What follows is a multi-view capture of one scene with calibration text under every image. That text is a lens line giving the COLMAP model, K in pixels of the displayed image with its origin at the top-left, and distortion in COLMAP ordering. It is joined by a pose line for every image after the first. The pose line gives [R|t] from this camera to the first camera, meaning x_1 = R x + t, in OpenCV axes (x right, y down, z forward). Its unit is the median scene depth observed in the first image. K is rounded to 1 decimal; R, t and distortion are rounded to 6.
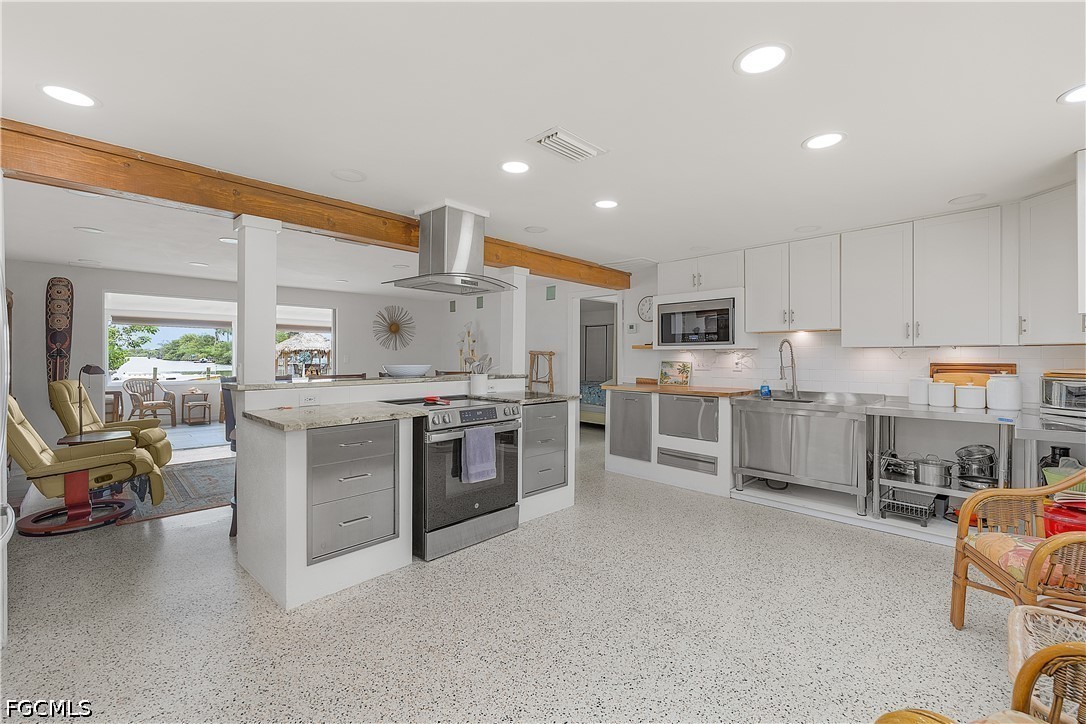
lens RADIAL K [[467.6, 0, 544.4], [0, 467.6, 361.1], [0, 0, 1]] dist [0.002621, 0.000021]
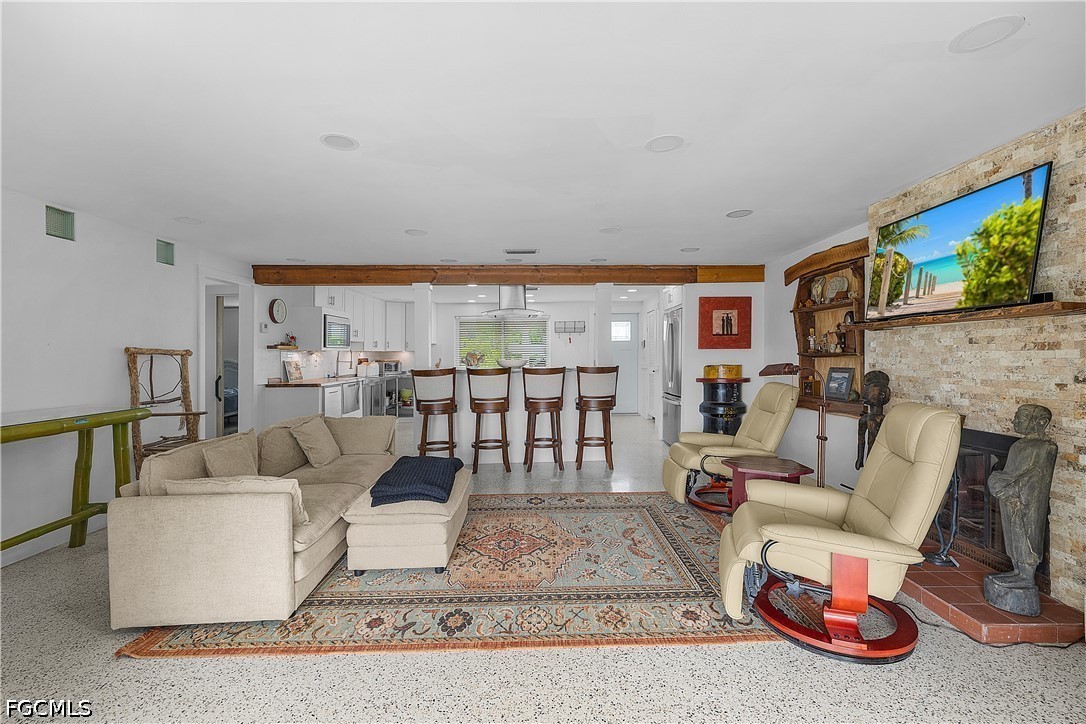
lens RADIAL K [[467.6, 0, 541.3], [0, 467.6, 351.6], [0, 0, 1]] dist [0.002621, 0.000021]
pose [[-0.729279, 0.011151, 0.684125, -1.152331], [0.017385, 0.999846, 0.002236, -0.016190], [-0.683995, 0.013525, -0.729361, 1.705409]]
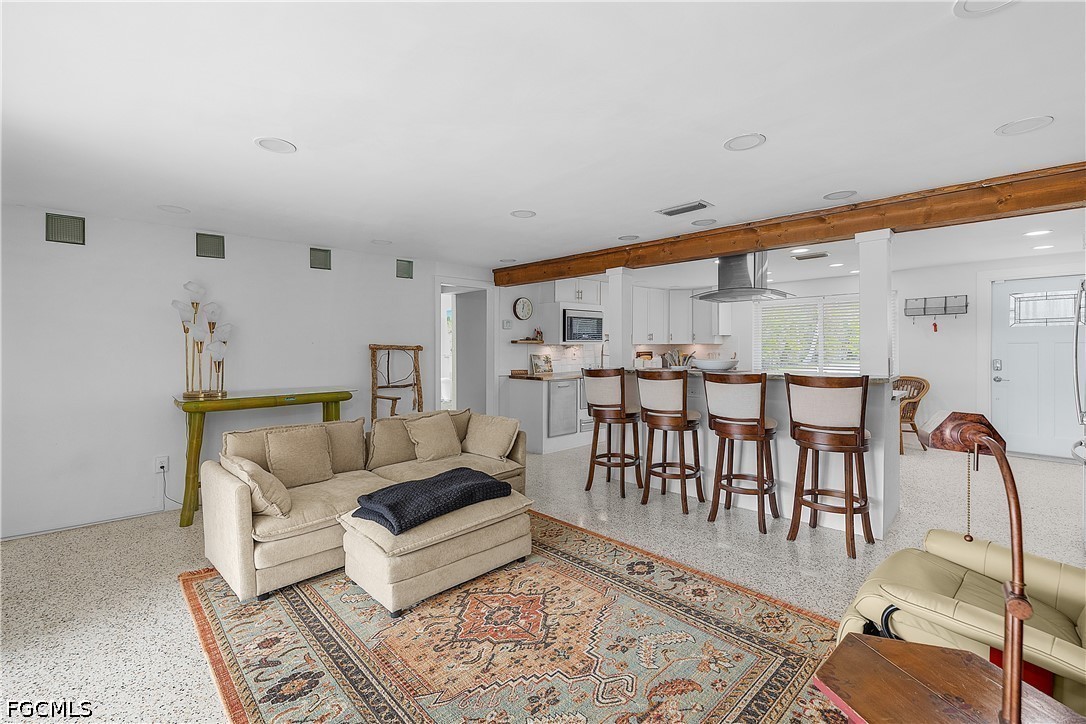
lens RADIAL K [[467.6, 0, 546.7], [0, 467.6, 346.8], [0, 0, 1]] dist [0.002621, 0.000021]
pose [[0.006146, -0.001576, 0.999980, -1.149603], [0.015521, 0.999878, 0.001481, -0.024363], [-0.999861, 0.015512, 0.006170, 1.172160]]
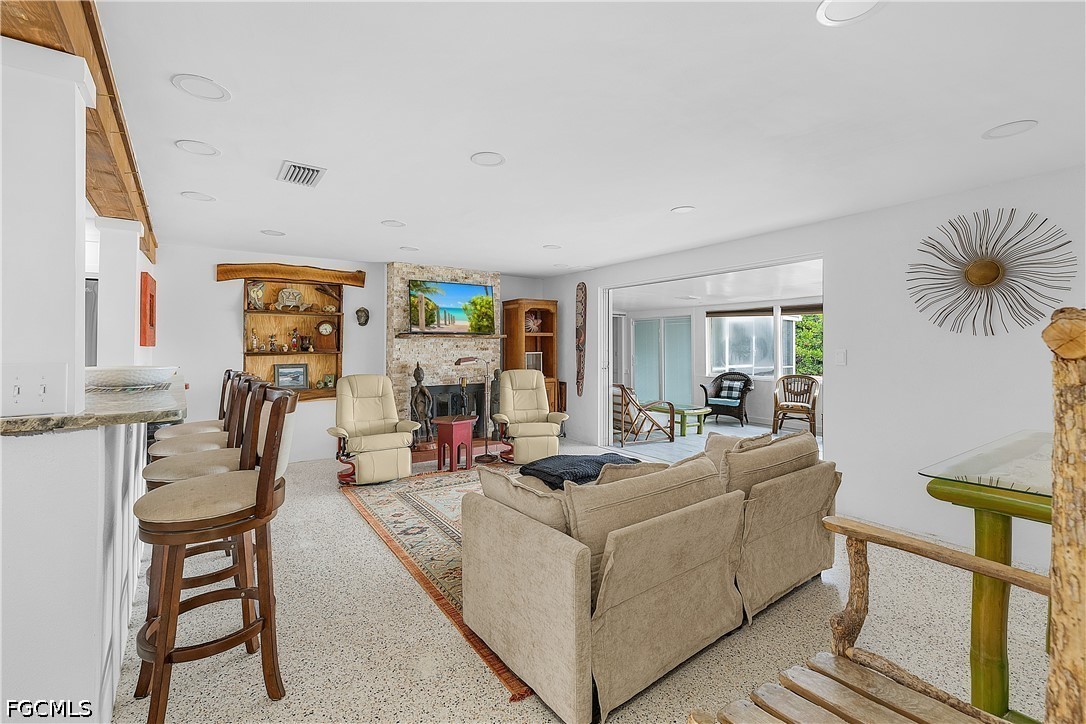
lens RADIAL K [[467.6, 0, 549.2], [0, 467.6, 359.0], [0, 0, 1]] dist [0.002621, 0.000021]
pose [[-0.160738, 0.022710, -0.986736, 0.172875], [-0.010401, 0.999641, 0.024701, -0.018469], [0.986942, 0.014233, -0.160444, 1.383093]]
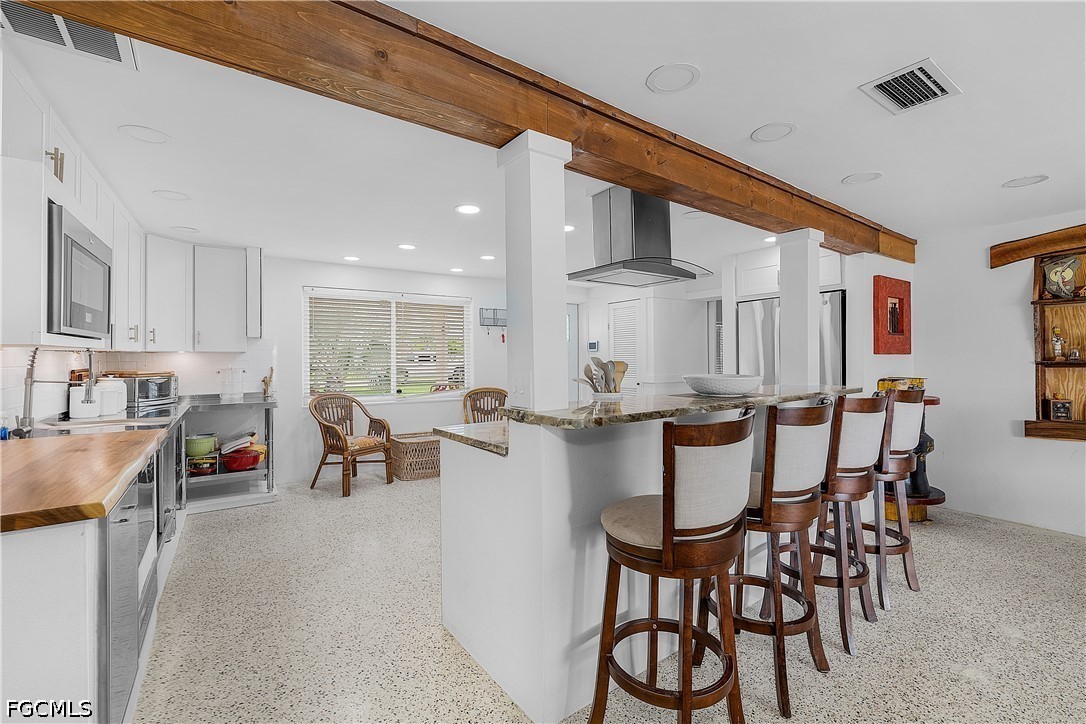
lens RADIAL K [[467.6, 0, 540.4], [0, 467.6, 355.8], [0, 0, 1]] dist [0.002621, 0.000021]
pose [[-0.984125, 0.003846, 0.177435, -0.143102], [0.005524, 0.999945, 0.008965, -0.021098], [-0.177390, 0.009803, -0.984092, 1.410298]]
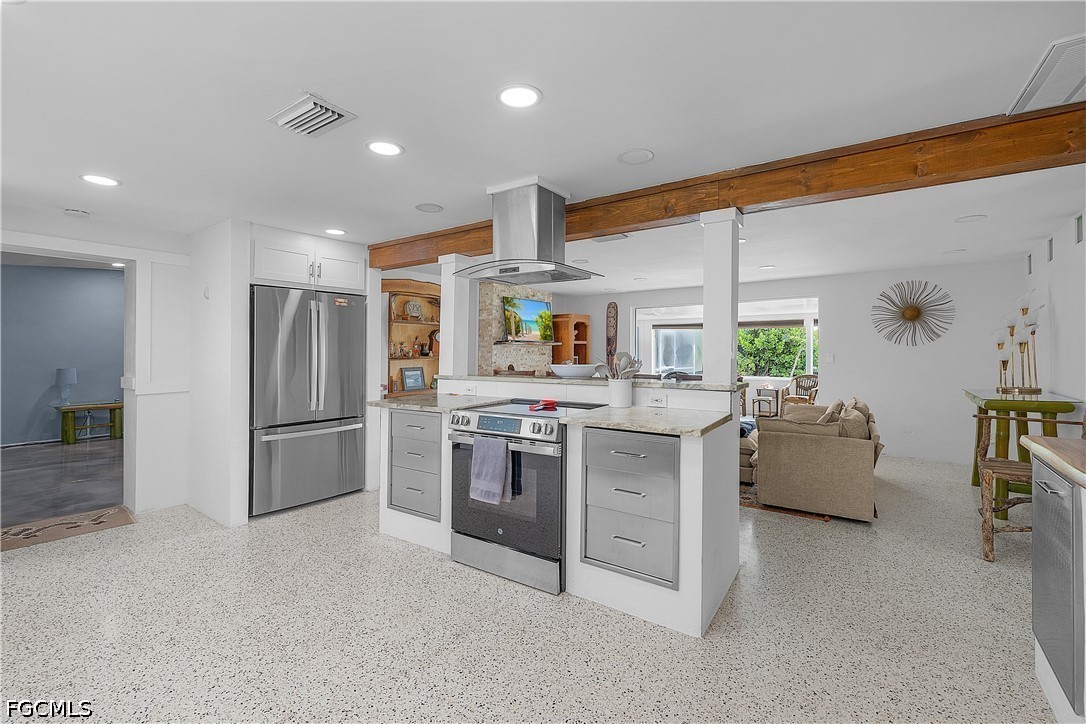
lens RADIAL K [[467.6, 0, 543.7], [0, 467.6, 352.7], [0, 0, 1]] dist [0.002621, 0.000021]
pose [[0.163045, -0.002493, -0.986616, 0.511029], [-0.009196, 0.999950, -0.004046, -0.009875], [0.986576, 0.009732, 0.163014, 0.675079]]
